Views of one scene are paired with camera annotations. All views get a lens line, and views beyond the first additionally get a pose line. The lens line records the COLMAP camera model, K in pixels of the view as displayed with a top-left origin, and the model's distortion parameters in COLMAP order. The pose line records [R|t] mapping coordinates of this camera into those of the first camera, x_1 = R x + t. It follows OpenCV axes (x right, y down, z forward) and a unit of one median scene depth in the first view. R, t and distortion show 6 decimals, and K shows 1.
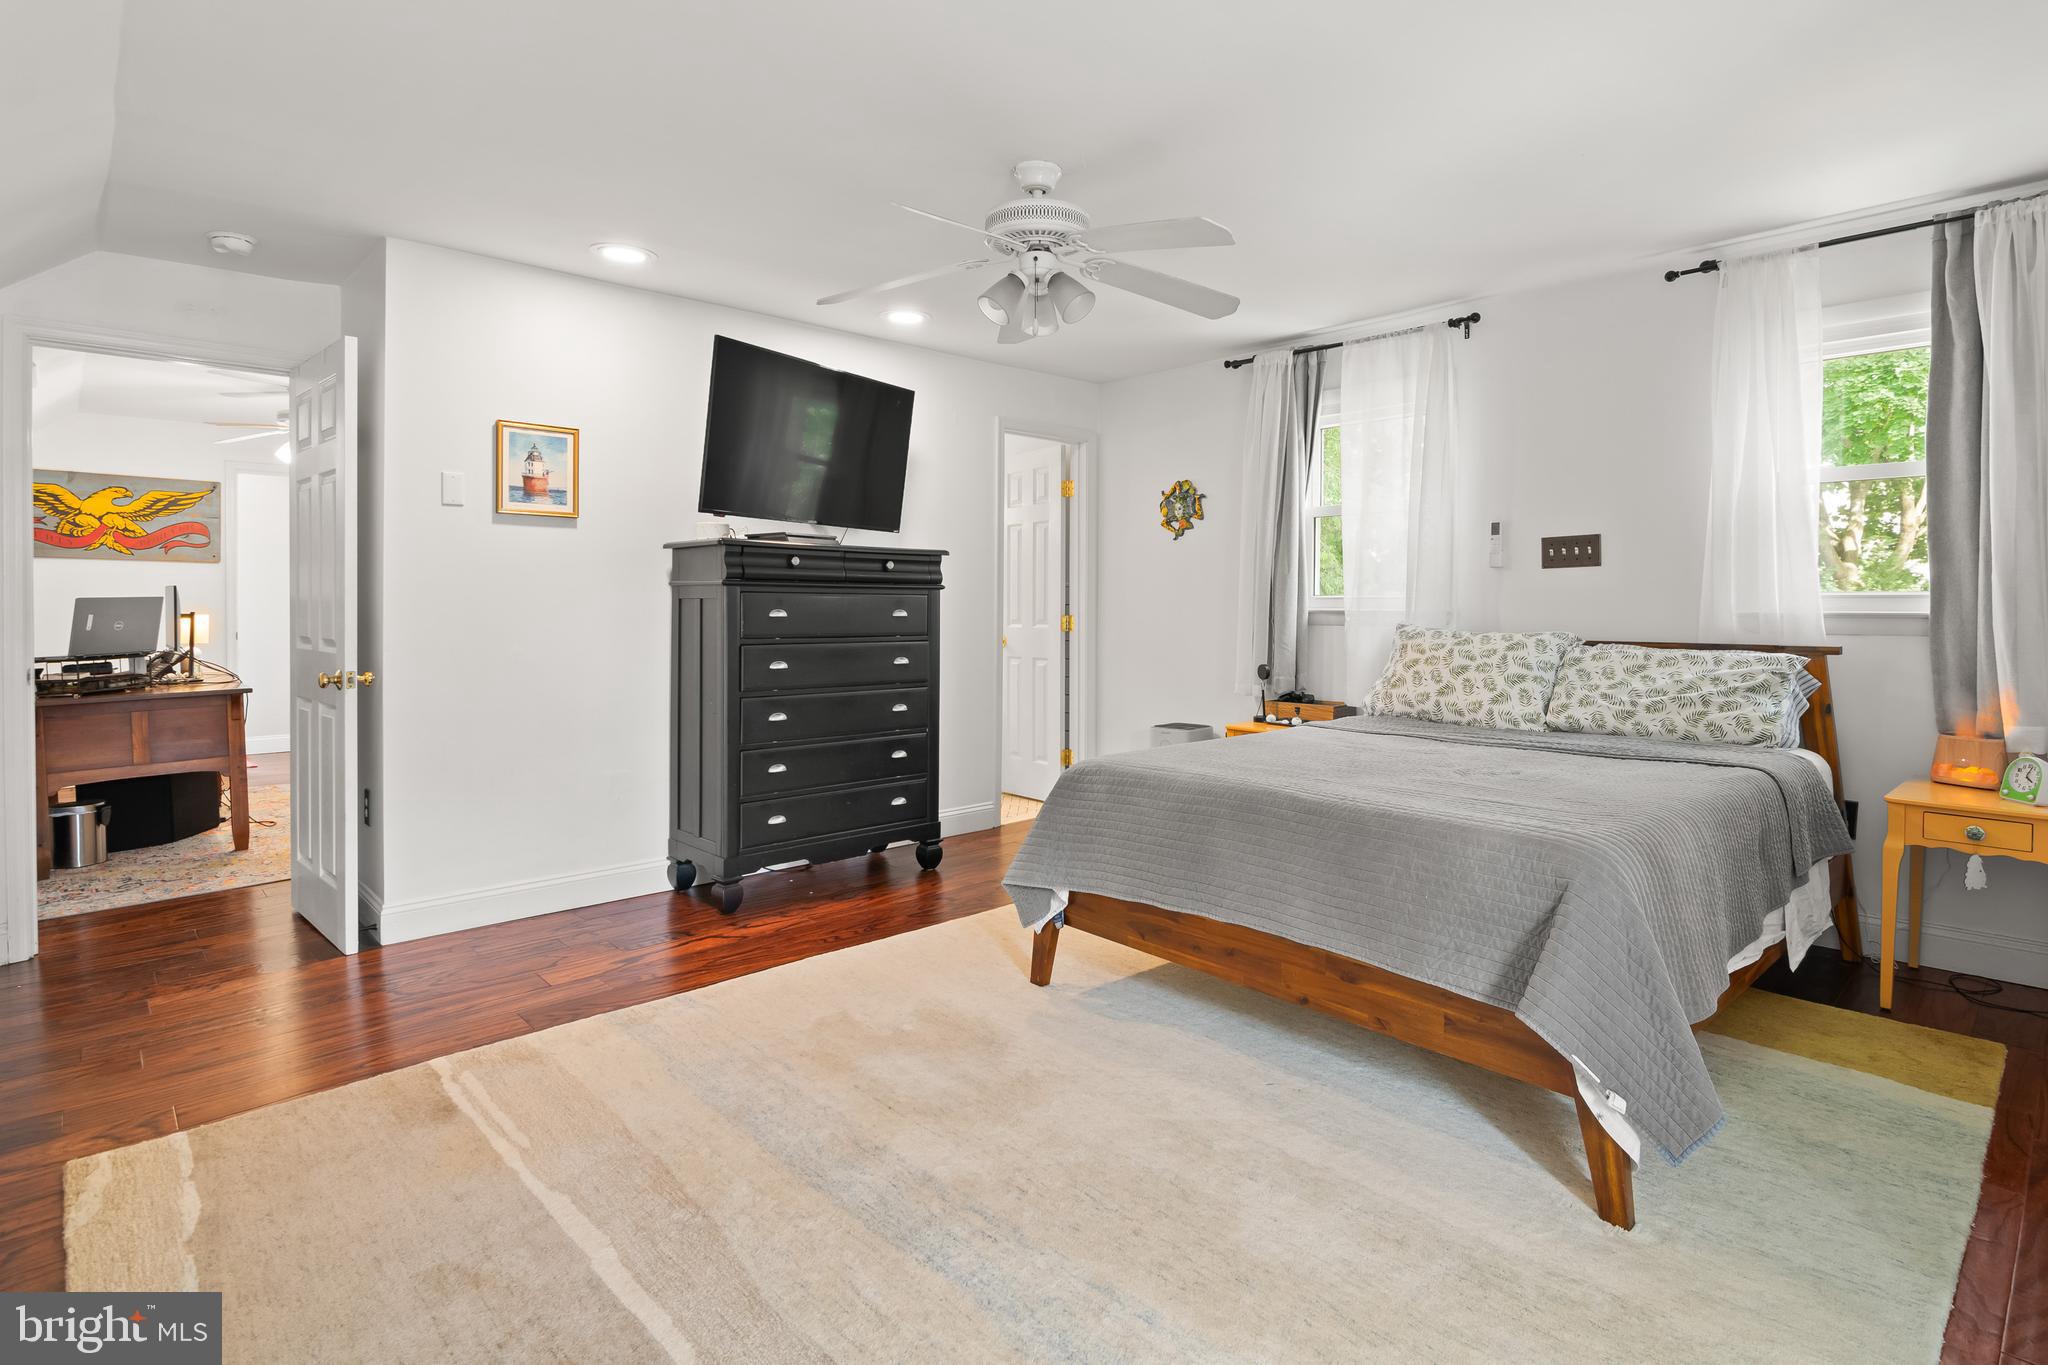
lens RADIAL K [[1016.4, 0, 1031.5], [0, 1016.4, 633.6], [0, 0, 1]] dist [-0.005998, -0.008909]
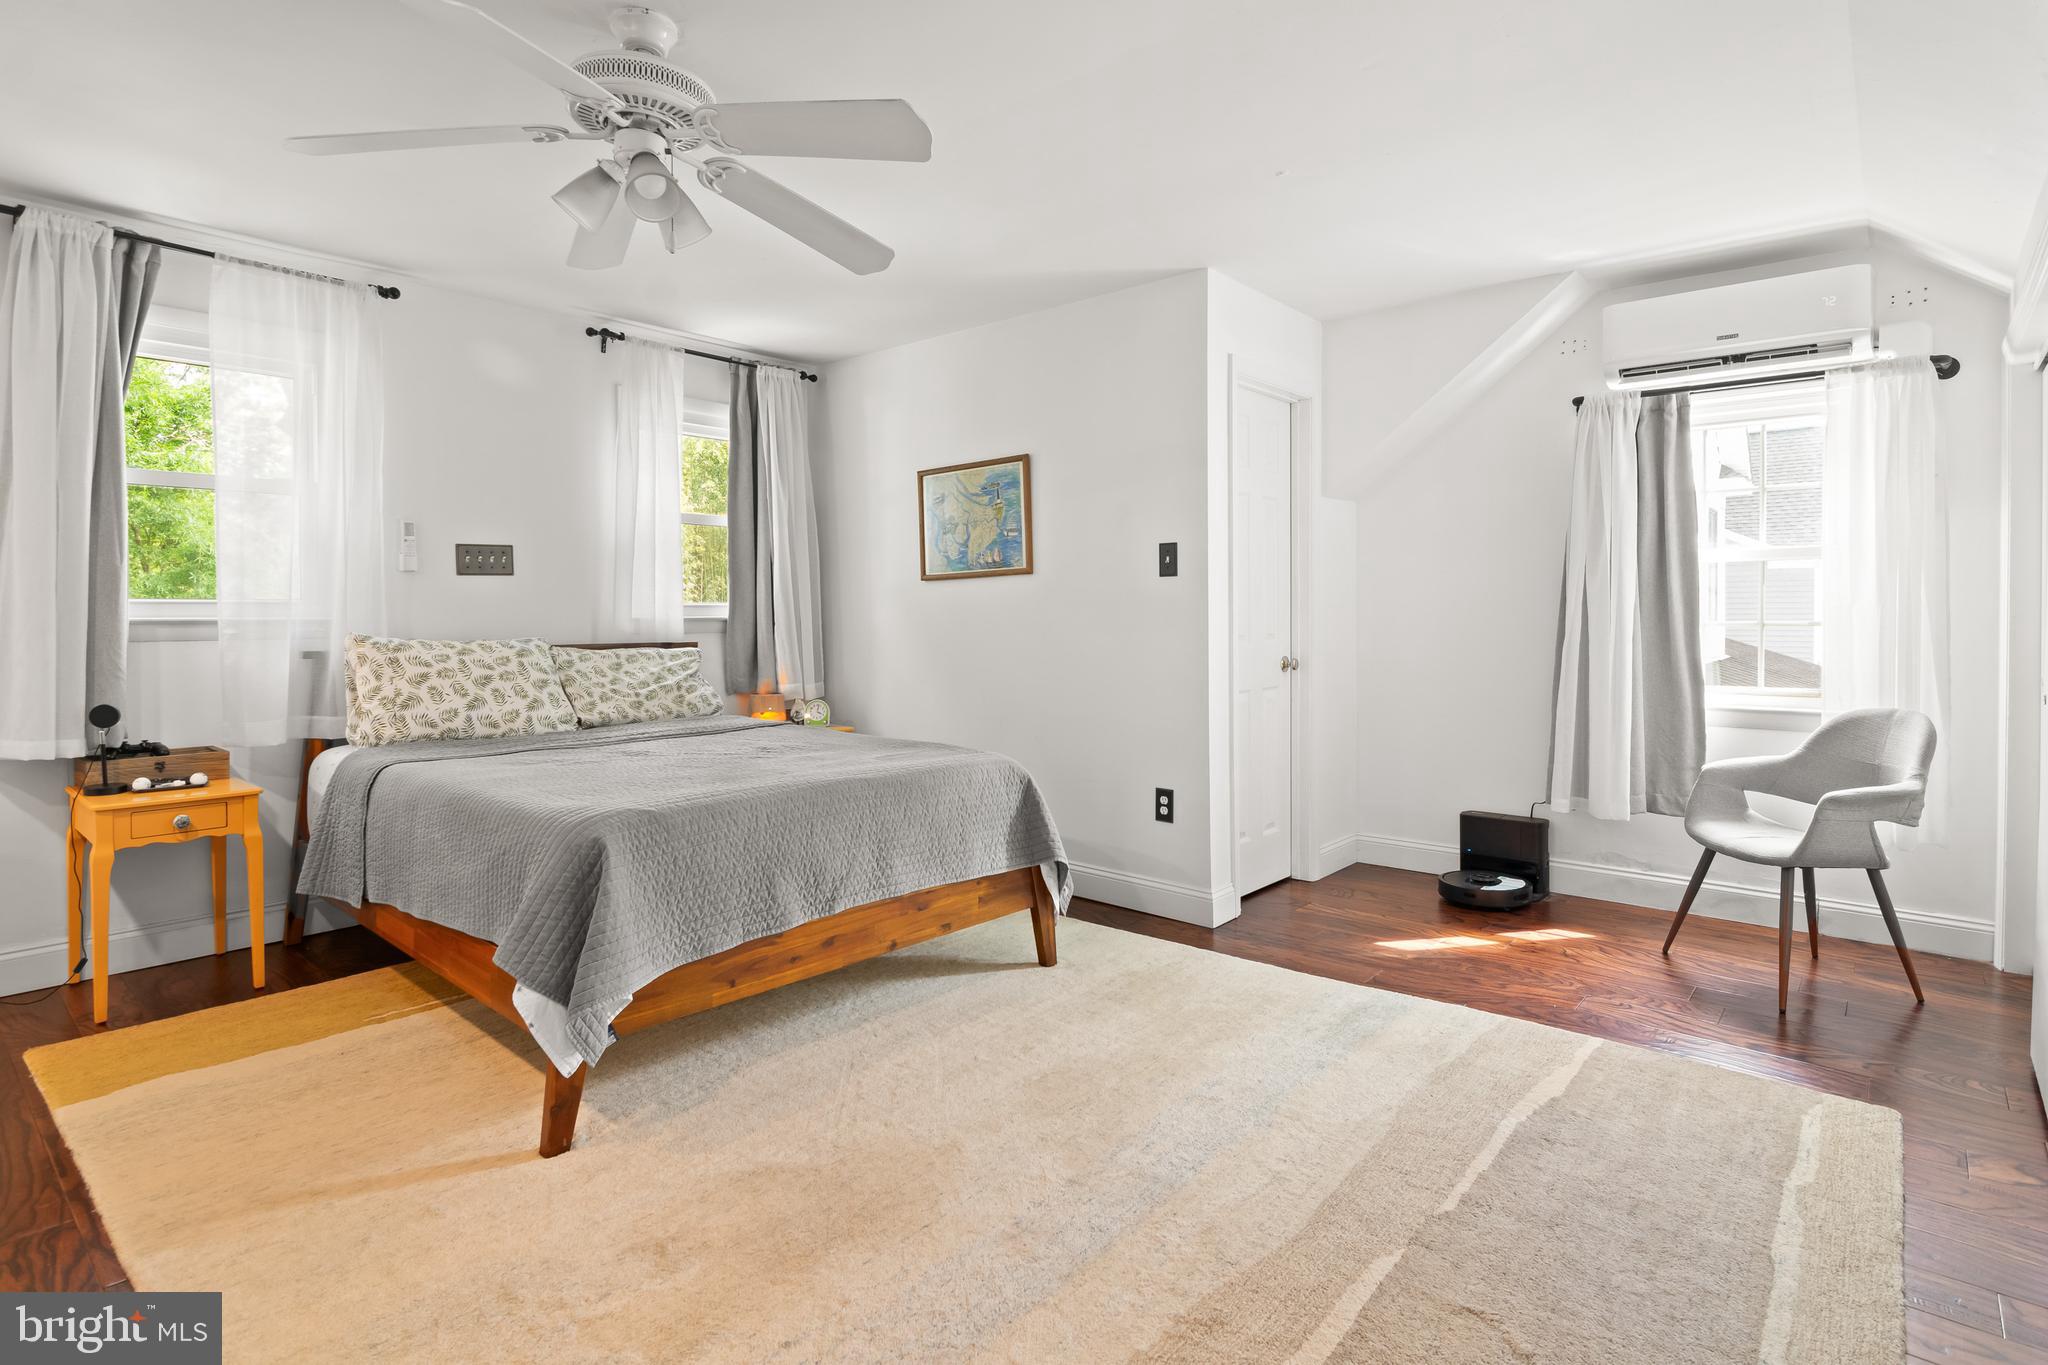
lens RADIAL K [[1040.2, 0, 1011.5], [0, 1040.2, 633.0], [0, 0, 1]] dist [-0.009436, -0.007319]
pose [[-0.099678, -0.018033, 0.994856, -0.631063], [0.030017, 0.999326, 0.021121, -0.015122], [-0.994567, 0.031968, -0.099069, 0.653340]]
